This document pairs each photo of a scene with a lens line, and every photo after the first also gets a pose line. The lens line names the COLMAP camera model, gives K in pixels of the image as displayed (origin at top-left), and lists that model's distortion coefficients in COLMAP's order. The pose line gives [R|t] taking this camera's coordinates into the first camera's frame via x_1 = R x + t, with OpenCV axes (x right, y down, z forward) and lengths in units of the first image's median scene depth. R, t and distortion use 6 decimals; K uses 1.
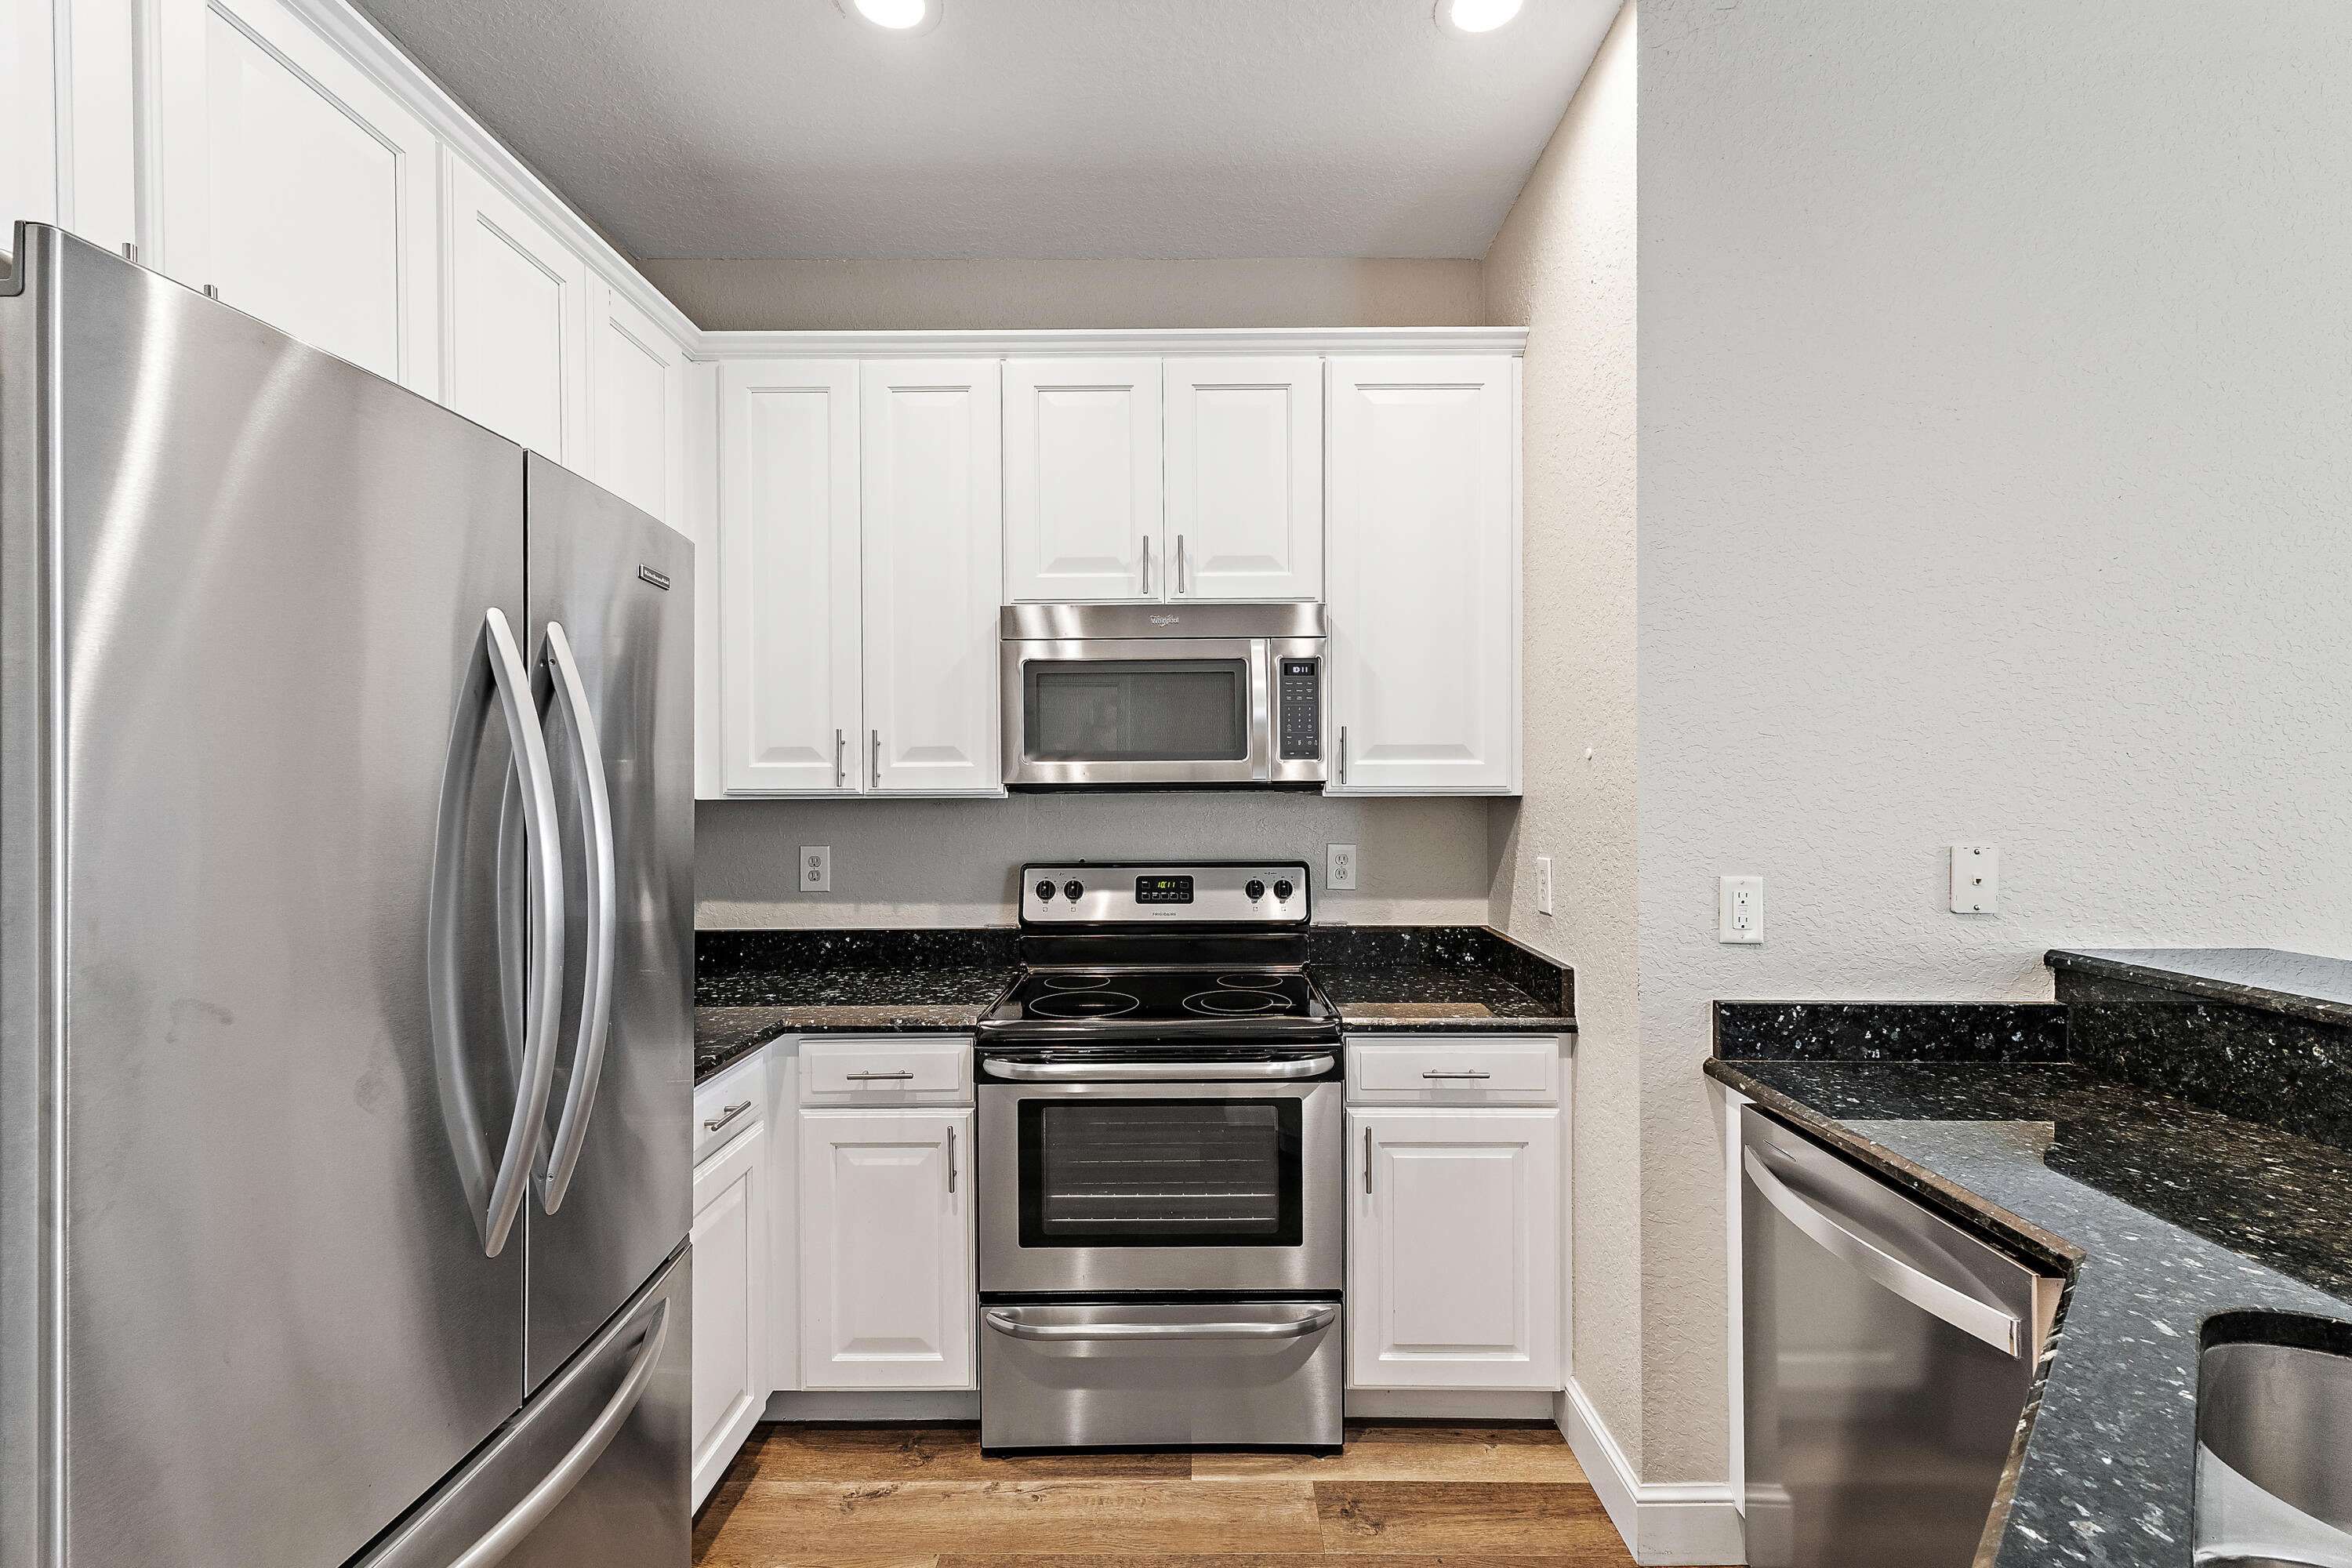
lens RADIAL K [[1011.8, 0, 1190.2], [0, 1011.8, 788.3], [0, 0, 1]] dist [0.001464, 0.000249]
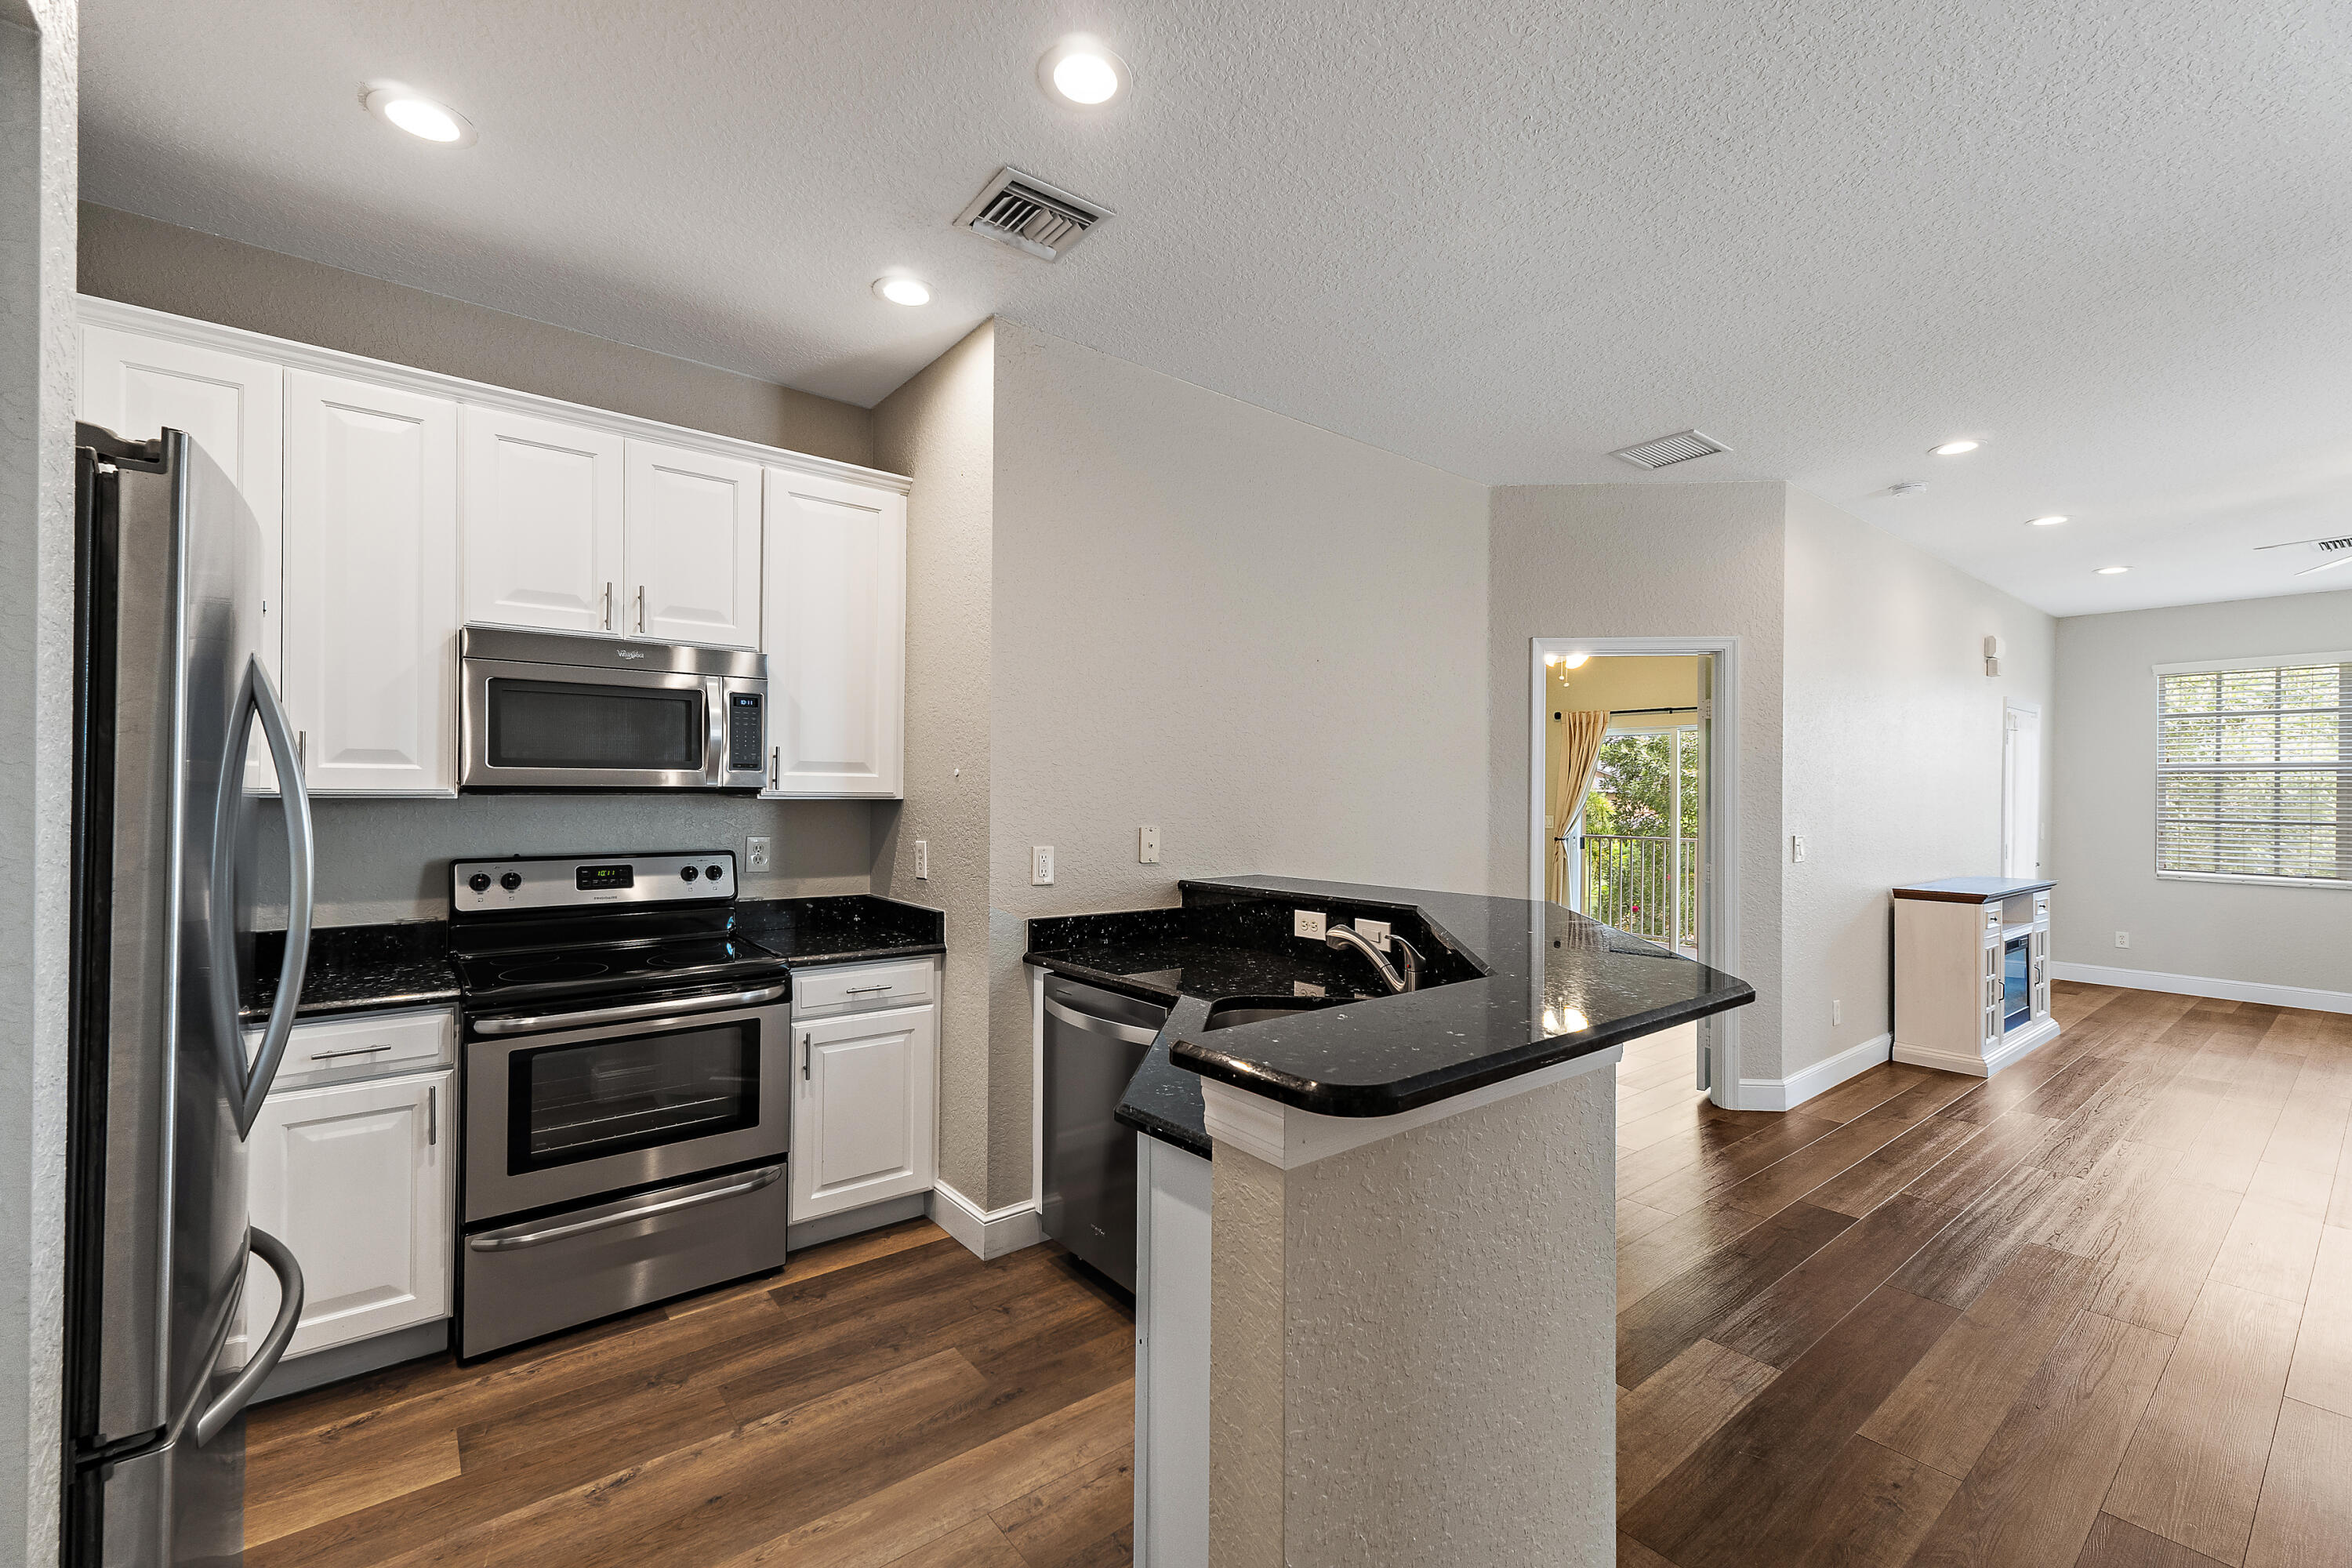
lens RADIAL K [[1011.8, 0, 1190.2], [0, 1011.8, 788.3], [0, 0, 1]] dist [0.001464, 0.000249]
pose [[0.771790, 0.014919, 0.635702, -0.306034], [-0.010693, 0.999888, -0.010485, 0.002233], [-0.635787, 0.001295, 0.771863, -0.418100]]
